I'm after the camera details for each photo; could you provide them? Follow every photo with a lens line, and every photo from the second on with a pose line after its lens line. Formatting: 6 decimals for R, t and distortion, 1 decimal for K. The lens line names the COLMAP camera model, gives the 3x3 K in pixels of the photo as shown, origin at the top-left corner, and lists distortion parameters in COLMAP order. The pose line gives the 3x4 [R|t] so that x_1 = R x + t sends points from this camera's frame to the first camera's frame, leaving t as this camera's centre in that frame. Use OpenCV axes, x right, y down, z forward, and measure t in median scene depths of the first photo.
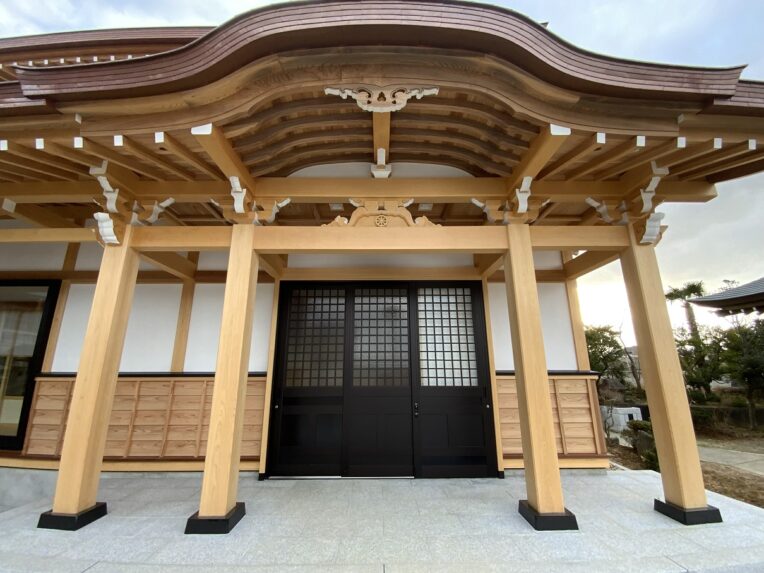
lens RADIAL K [[314.8, 0, 384.0], [0, 314.8, 288.4], [0, 0, 1]] dist [0.019517, -0.018523]
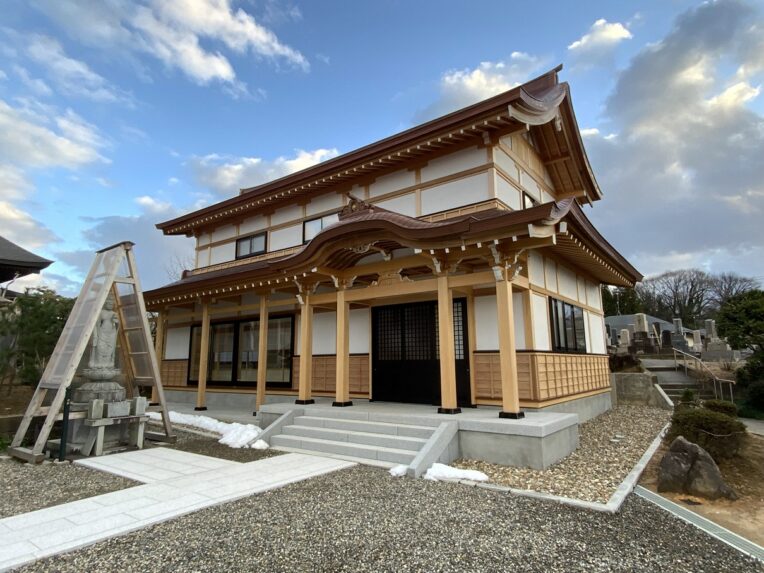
lens RADIAL K [[442.0, 0, 382.0], [0, 442.0, 286.5], [0, 0, 1]] dist [-0.000621, -0.001942]
pose [[0.790136, -0.105690, -0.603751, 1.541322], [0.152150, 0.988011, 0.026163, -0.235725], [0.593748, -0.112533, 0.796743, -1.236534]]
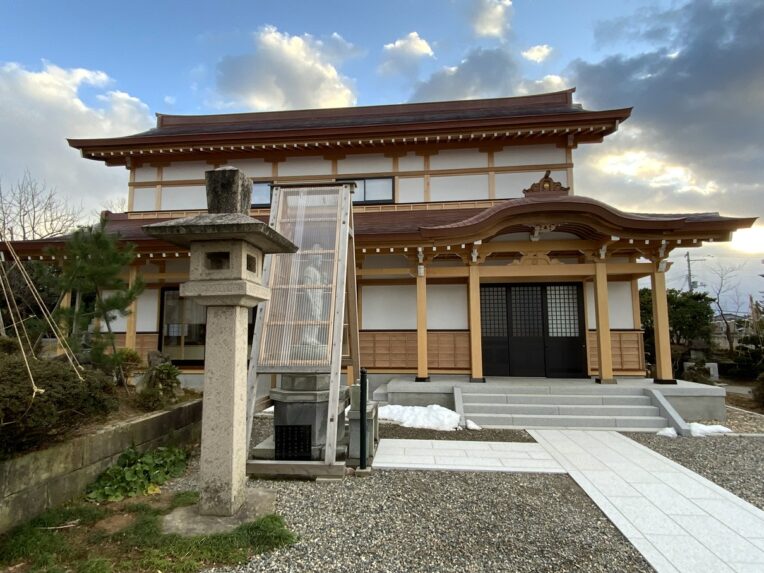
lens RADIAL K [[443.7, 0, 375.3], [0, 443.7, 288.1], [0, 0, 1]] dist [-0.004651, -0.002706]
pose [[0.990359, -0.011625, -0.138036, -0.614757], [0.030190, 0.990632, 0.133179, -0.423923], [0.135195, -0.136062, 0.981432, -1.969563]]
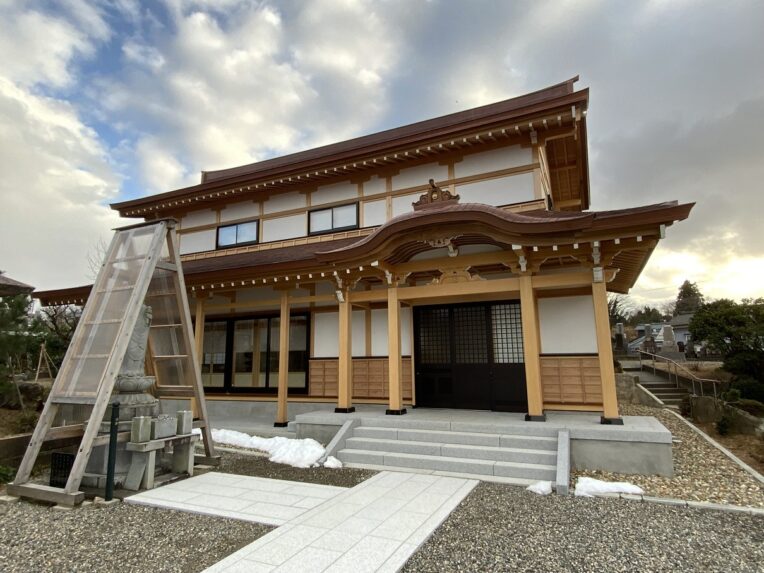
lens RADIAL K [[437.1, 0, 379.6], [0, 437.1, 284.7], [0, 0, 1]] dist [0.001036, -0.003687]
pose [[0.899114, -0.081066, -0.430142, 0.657275], [0.112518, 0.992482, 0.048148, -0.323971], [0.423006, -0.091689, 0.901476, -1.483013]]
